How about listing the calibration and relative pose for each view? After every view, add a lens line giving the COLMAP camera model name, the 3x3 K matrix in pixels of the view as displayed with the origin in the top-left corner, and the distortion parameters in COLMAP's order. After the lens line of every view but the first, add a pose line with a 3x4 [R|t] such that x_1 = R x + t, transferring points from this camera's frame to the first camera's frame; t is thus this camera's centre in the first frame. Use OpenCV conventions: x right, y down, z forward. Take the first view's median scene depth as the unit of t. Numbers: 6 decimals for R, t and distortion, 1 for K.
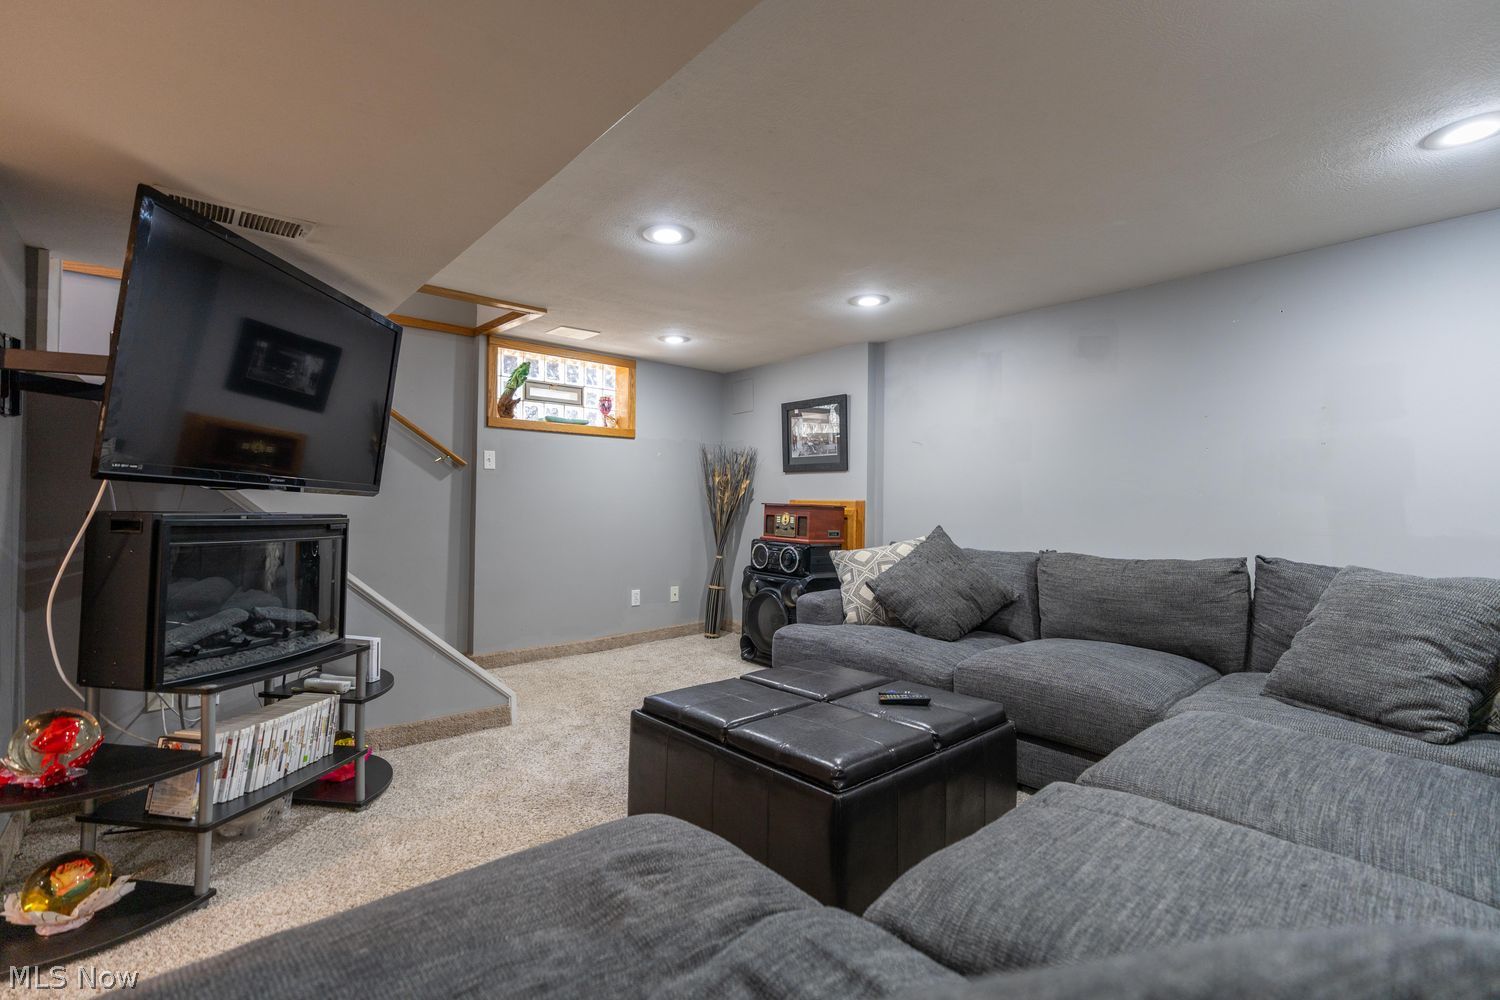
lens RADIAL K [[679.4, 0, 751.2], [0, 679.4, 500.7], [0, 0, 1]] dist [-0.007417, 0.004133]
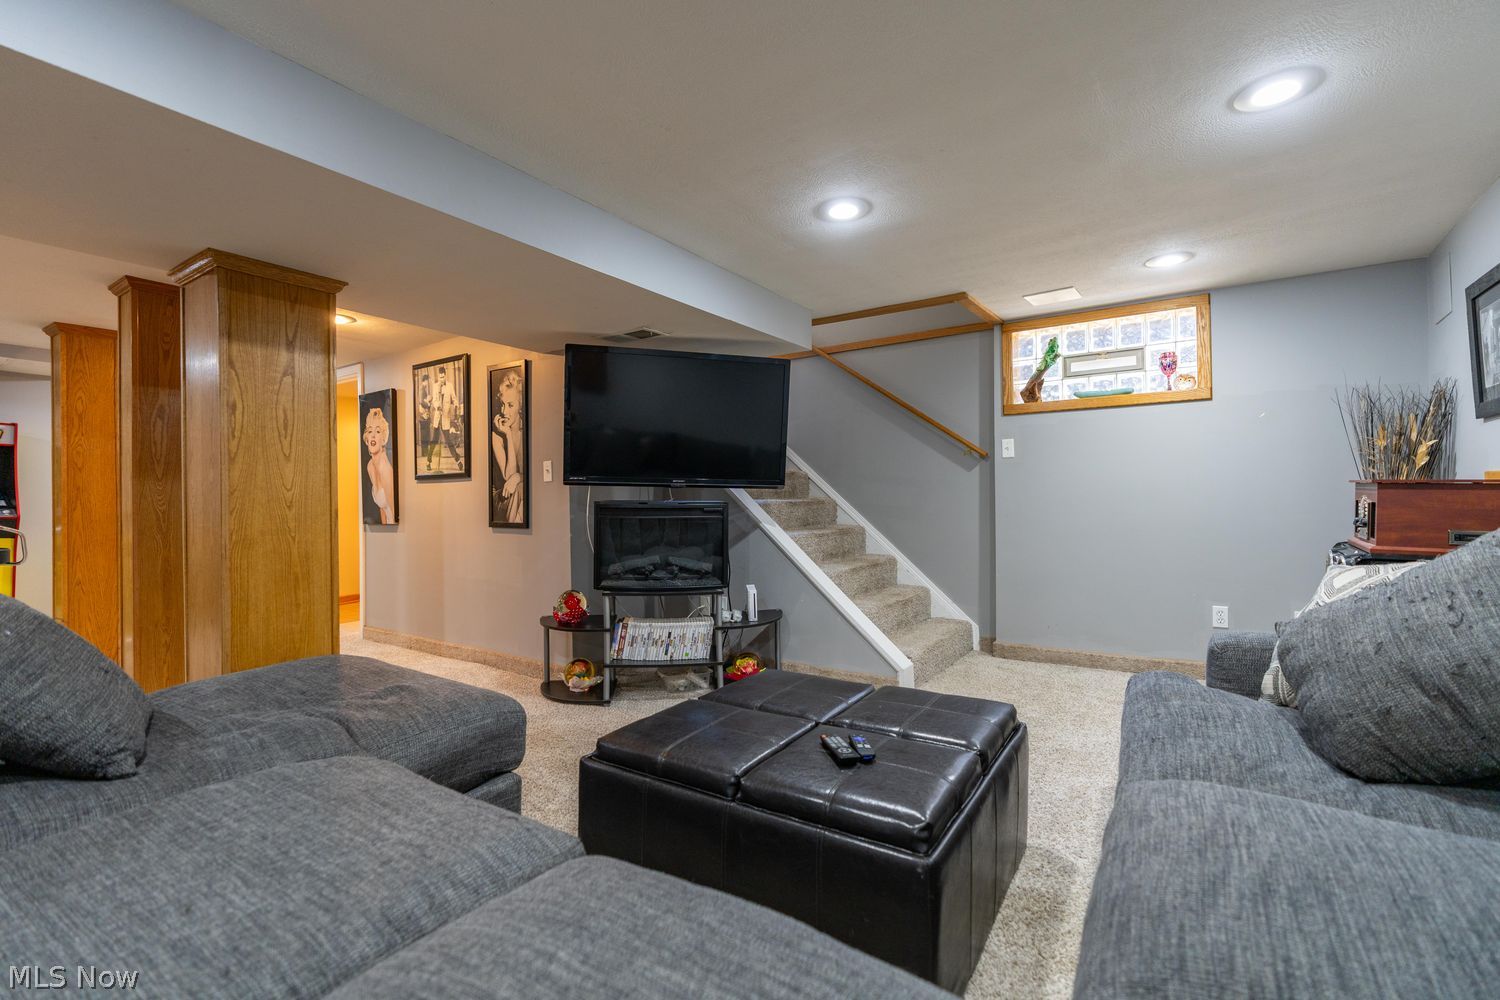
lens RADIAL K [[679.4, 0, 751.2], [0, 679.4, 498.3], [0, 0, 1]] dist [-0.007417, 0.004133]
pose [[0.246125, -0.013904, -0.969138, 0.446970], [0.017949, 0.999791, -0.009785, 0.014931], [0.969072, -0.014987, 0.246323, 0.361775]]
